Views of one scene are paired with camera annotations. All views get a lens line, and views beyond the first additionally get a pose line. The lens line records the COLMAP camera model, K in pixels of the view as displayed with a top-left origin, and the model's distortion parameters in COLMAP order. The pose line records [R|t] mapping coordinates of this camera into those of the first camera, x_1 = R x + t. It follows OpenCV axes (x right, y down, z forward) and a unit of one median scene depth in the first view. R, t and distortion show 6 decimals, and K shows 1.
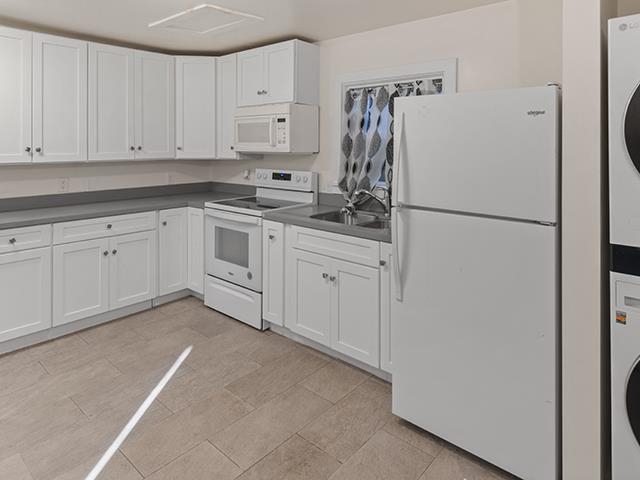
lens RADIAL K [[406.7, 0, 320.6], [0, 406.7, 144.1], [0, 0, 1]] dist [0.004055, 0.001754]
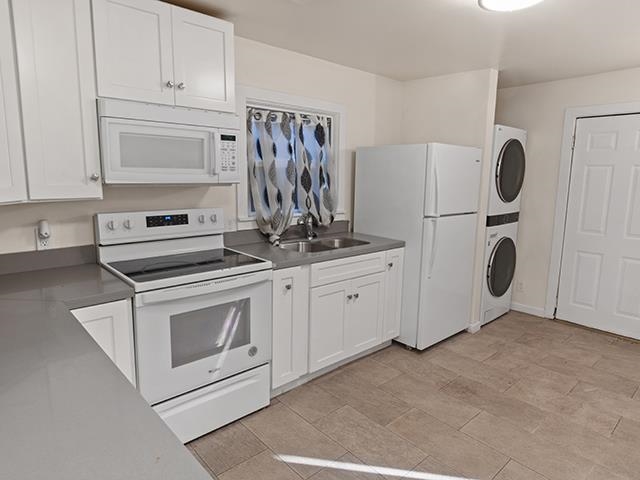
lens RADIAL K [[419.4, 0, 320.0], [0, 419.4, 240.0], [0, 0, 1]] dist [-0.000865, -0.000347]
pose [[0.091229, -0.158949, 0.983063, -0.901718], [-0.018767, 0.986730, 0.161284, -0.003786], [-0.995653, -0.033163, 0.087035, 0.832446]]
